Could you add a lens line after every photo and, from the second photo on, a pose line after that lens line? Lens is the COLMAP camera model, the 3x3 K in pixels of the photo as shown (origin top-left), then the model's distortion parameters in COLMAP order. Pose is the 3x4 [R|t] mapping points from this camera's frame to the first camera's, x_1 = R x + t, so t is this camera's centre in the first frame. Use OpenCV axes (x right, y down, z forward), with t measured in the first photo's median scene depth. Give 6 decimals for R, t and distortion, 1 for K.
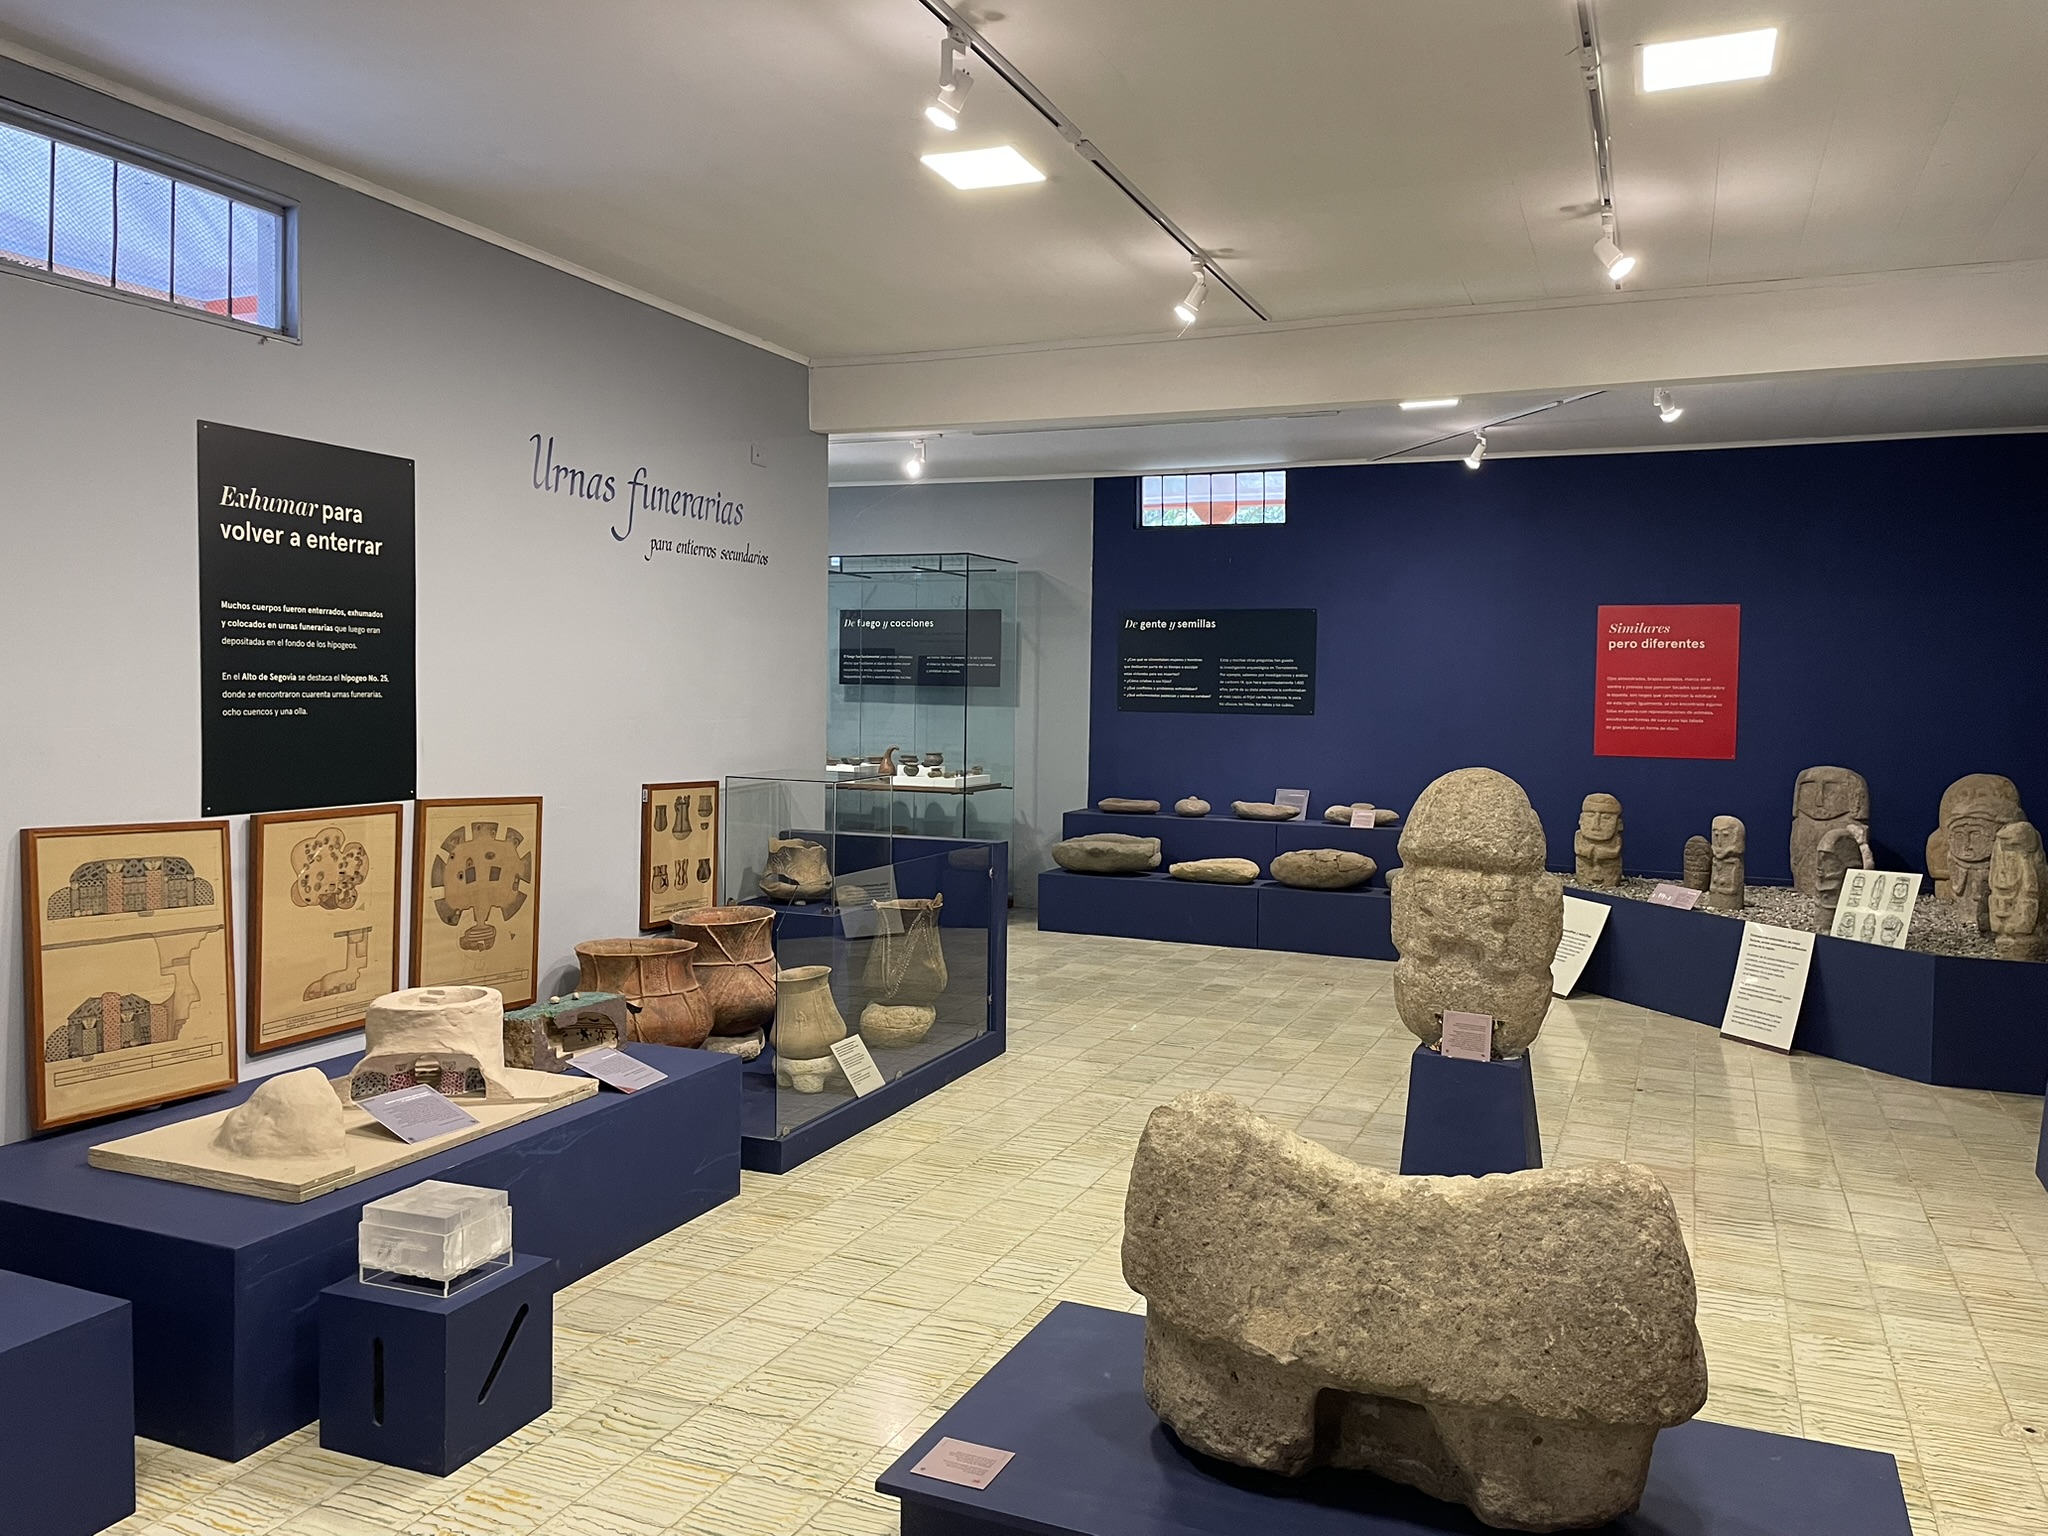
lens RADIAL K [[1556.6, 0, 1026.3], [0, 1556.6, 739.4], [0, 0, 1]] dist [0.098816, -0.124808]
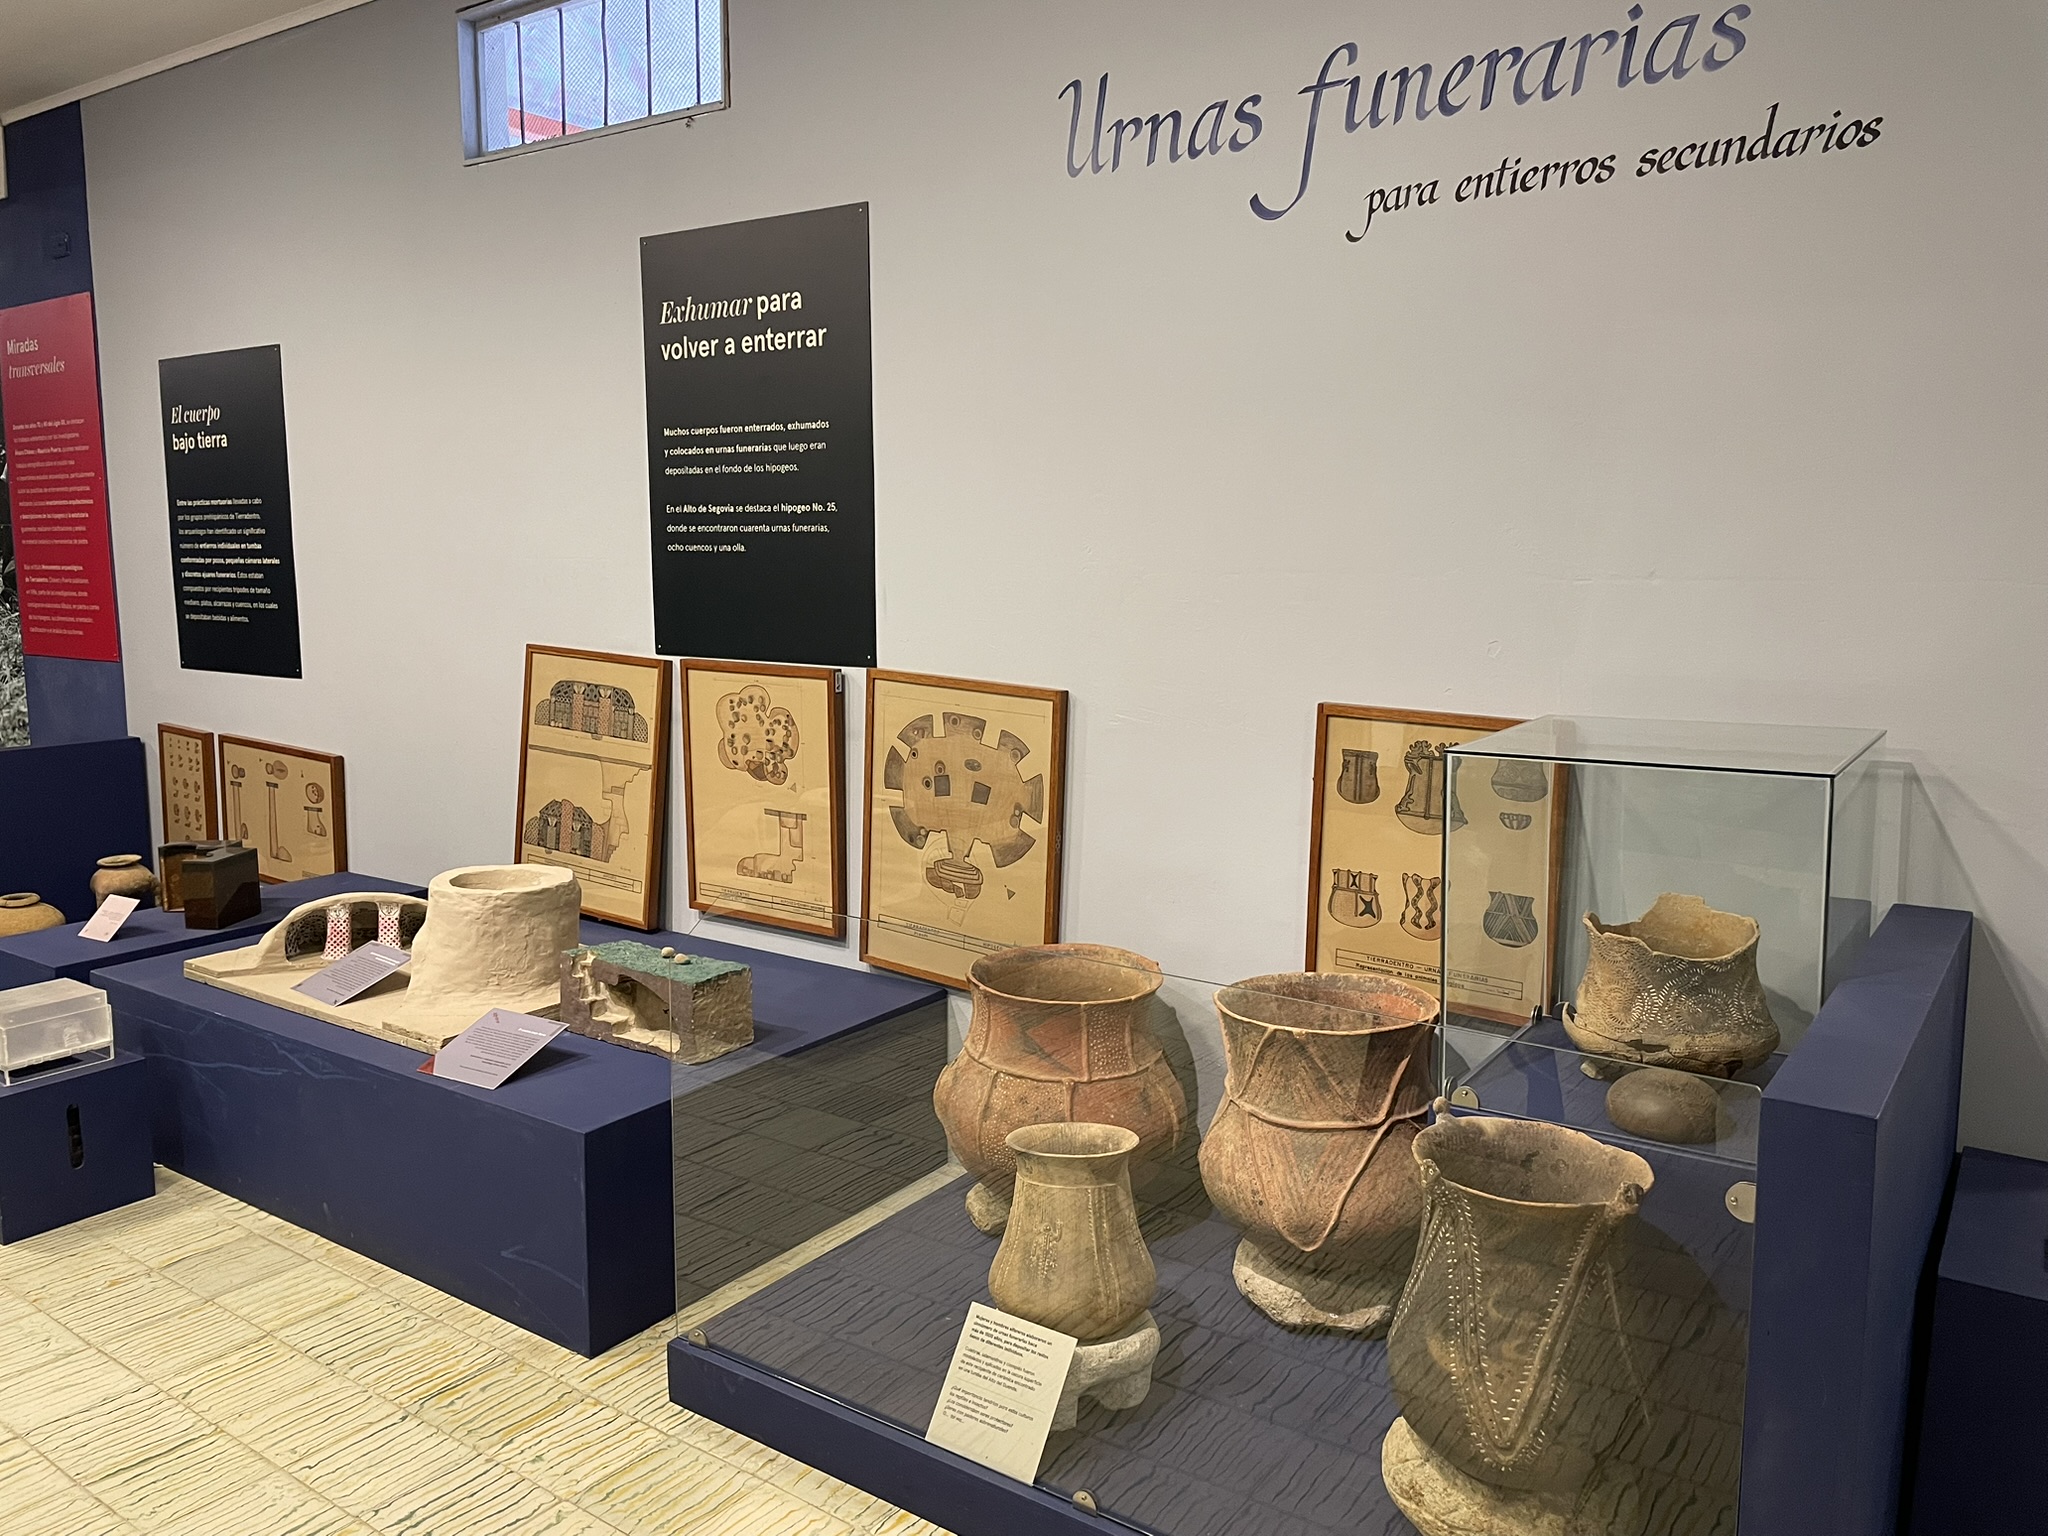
lens RADIAL K [[1556.6, 0, 1026.3], [0, 1556.6, 739.4], [0, 0, 1]] dist [0.098816, -0.124808]
pose [[-0.219644, 0.113488, -0.968957, 0.343796], [-0.033571, 0.991743, 0.123767, -0.024150], [0.975002, 0.059714, -0.214020, 1.302397]]
